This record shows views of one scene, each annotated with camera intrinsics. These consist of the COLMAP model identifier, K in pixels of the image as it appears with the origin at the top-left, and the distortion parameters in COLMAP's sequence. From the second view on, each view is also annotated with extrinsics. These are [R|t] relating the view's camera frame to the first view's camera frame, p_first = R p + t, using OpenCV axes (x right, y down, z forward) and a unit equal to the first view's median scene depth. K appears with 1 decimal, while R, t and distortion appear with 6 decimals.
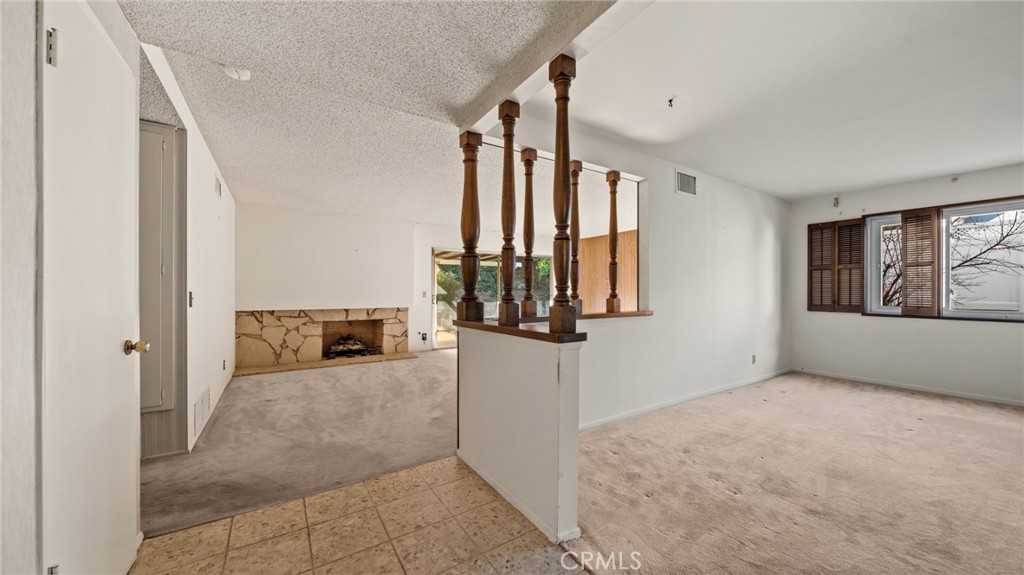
lens RADIAL K [[357.9, 0, 511.9], [0, 357.9, 289.1], [0, 0, 1]] dist [-0.009380, 0.000300]
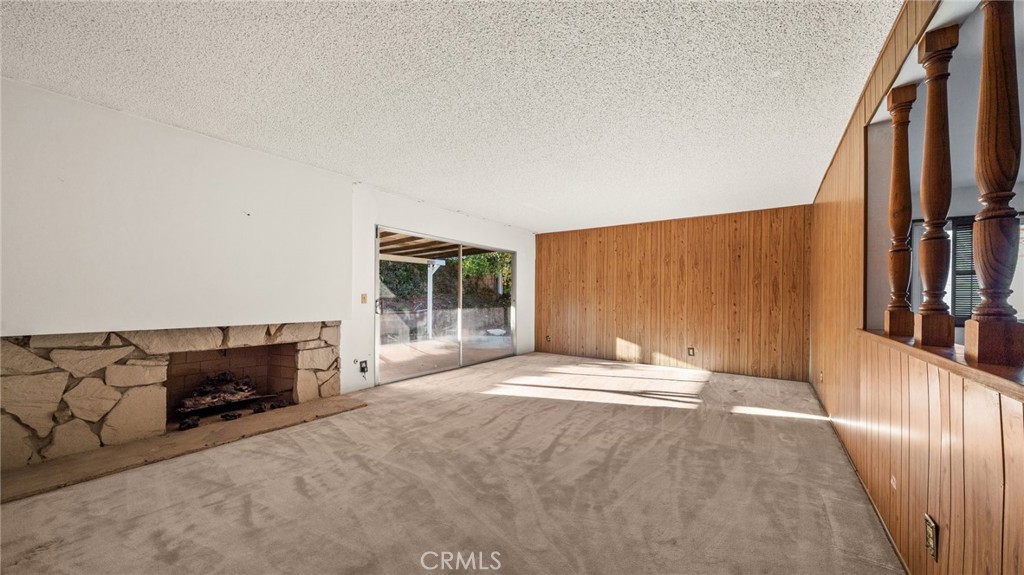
lens RADIAL K [[357.9, 0, 512.5], [0, 357.9, 296.4], [0, 0, 1]] dist [-0.009380, 0.000300]
pose [[0.931399, 0.008817, 0.363893, -0.256018], [-0.012077, 0.999905, 0.006684, 0.003662], [-0.363799, -0.010620, 0.931417, 0.360887]]
